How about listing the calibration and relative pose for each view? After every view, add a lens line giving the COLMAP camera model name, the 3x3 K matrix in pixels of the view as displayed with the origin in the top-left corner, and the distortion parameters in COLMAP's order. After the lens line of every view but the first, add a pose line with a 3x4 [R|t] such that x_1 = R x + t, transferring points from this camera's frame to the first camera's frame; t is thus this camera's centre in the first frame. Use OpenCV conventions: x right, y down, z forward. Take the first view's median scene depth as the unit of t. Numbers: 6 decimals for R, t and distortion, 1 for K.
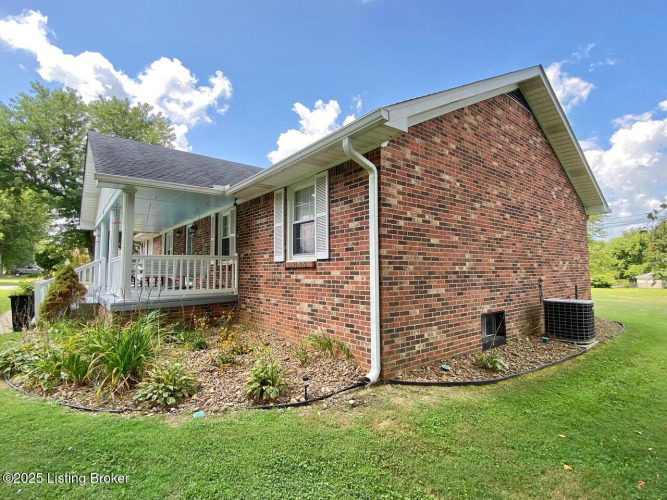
lens RADIAL K [[335.0, 0, 331.8], [0, 335.0, 246.6], [0, 0, 1]] dist [0.005364, -0.000176]
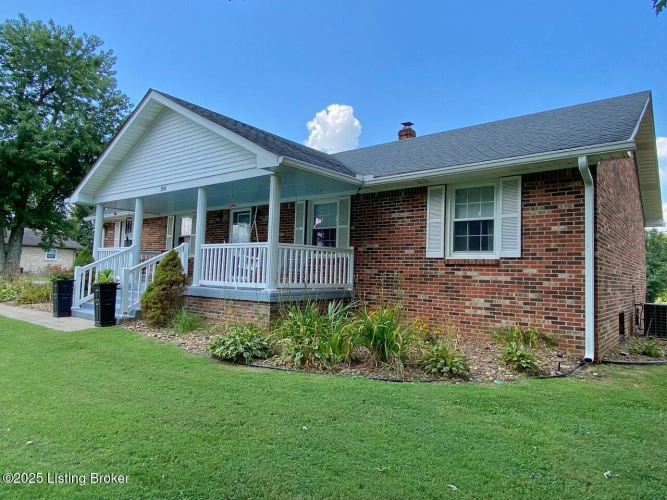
lens RADIAL K [[421.4, 0, 335.2], [0, 421.4, 250.4], [0, 0, 1]] dist [0.017173, -0.001805]
pose [[0.969973, 0.050876, 0.237832, -0.886143], [-0.054980, 0.998431, 0.010651, 0.030860], [-0.236917, -0.023408, 0.971248, -0.179005]]
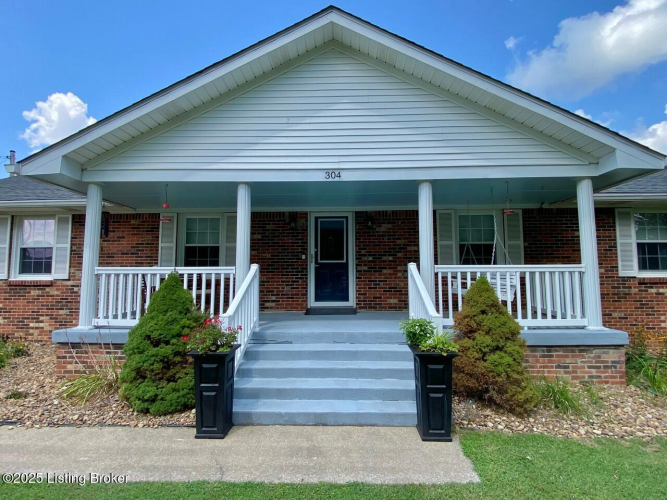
lens RADIAL K [[351.8, 0, 333.6], [0, 351.8, 252.4], [0, 0, 1]] dist [0.003554, -0.000434]
pose [[0.646286, 0.055928, 0.761043, -1.901915], [-0.053714, 0.998171, -0.027740, 0.058731], [-0.761203, -0.022951, 0.648108, 1.174221]]
